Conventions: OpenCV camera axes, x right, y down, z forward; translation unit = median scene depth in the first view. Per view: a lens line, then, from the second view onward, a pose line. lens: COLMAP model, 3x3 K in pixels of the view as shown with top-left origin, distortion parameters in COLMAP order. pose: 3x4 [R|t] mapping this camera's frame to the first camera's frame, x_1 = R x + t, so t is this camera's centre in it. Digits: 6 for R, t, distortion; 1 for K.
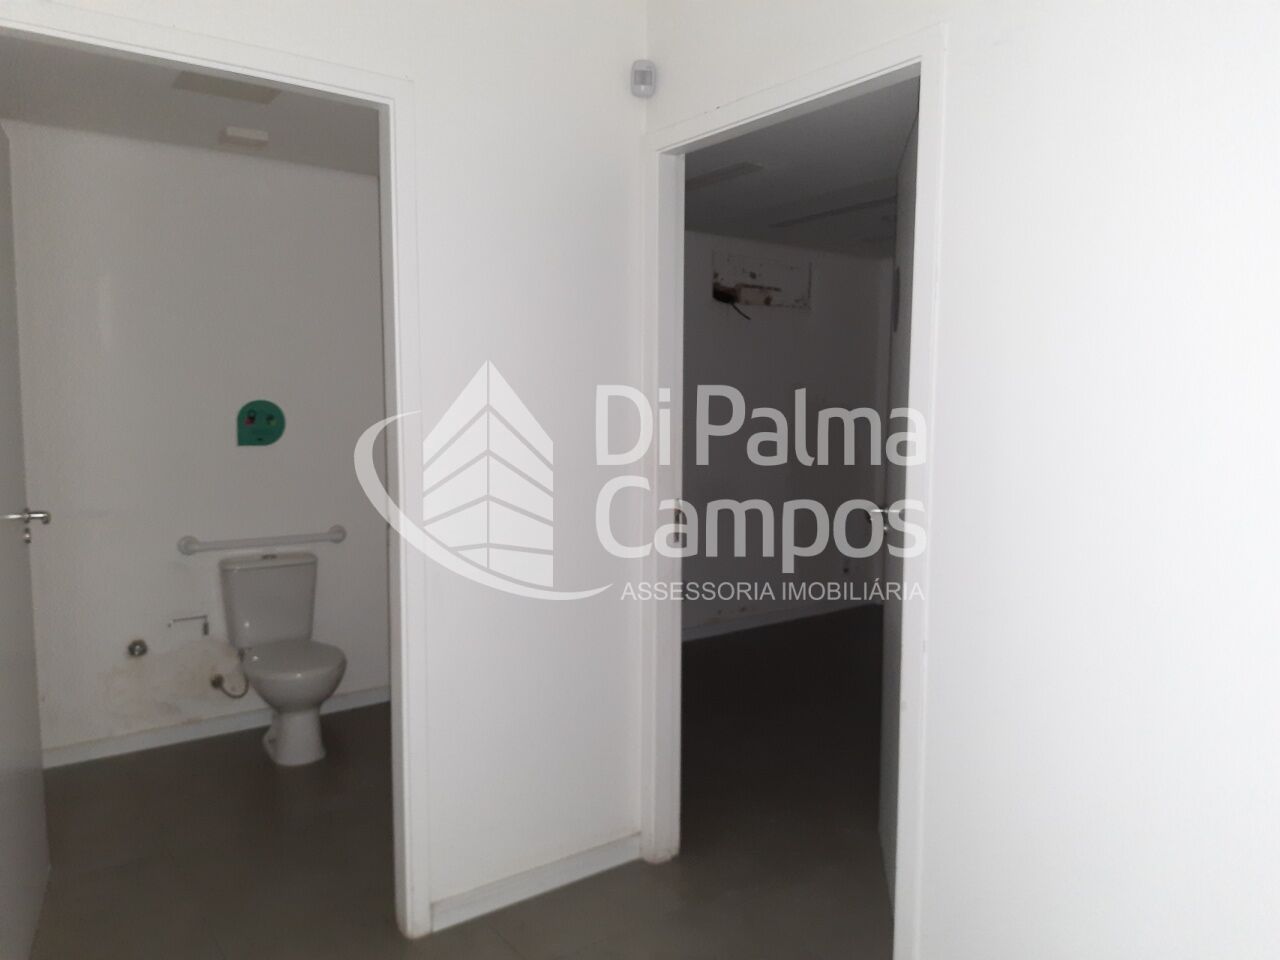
lens RADIAL K [[916.6, 0, 640.8], [0, 916.6, 487.8], [0, 0, 1]] dist [0.143745, -0.246555]
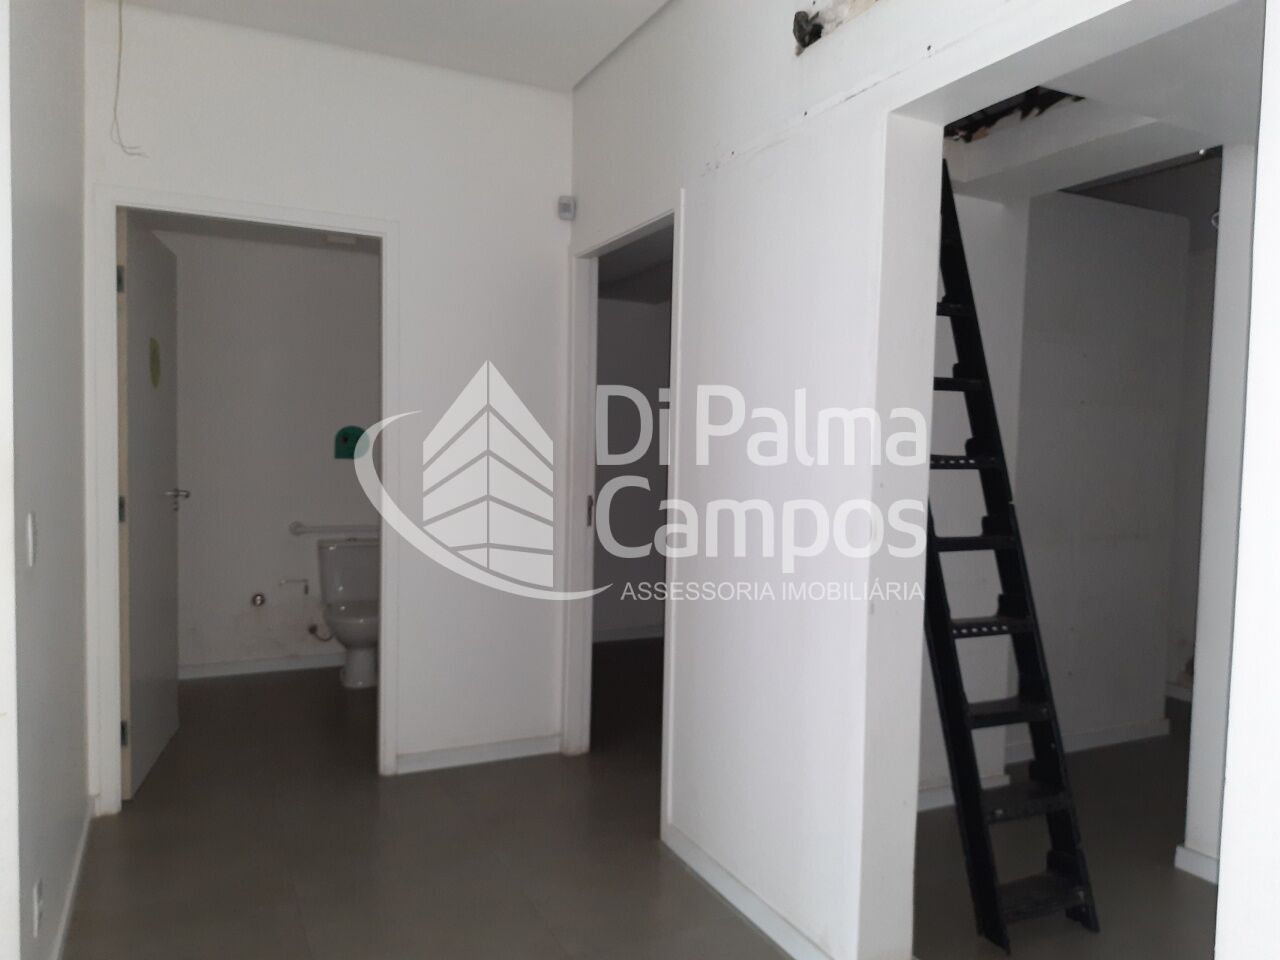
lens RADIAL K [[916.6, 0, 640.8], [0, 916.6, 487.8], [0, 0, 1]] dist [0.143745, -0.246555]
pose [[0.982216, 0.027633, -0.185711, 0.364829], [-0.037086, 0.998177, -0.047620, 0.063177], [0.184056, 0.053660, 0.981450, -0.360846]]
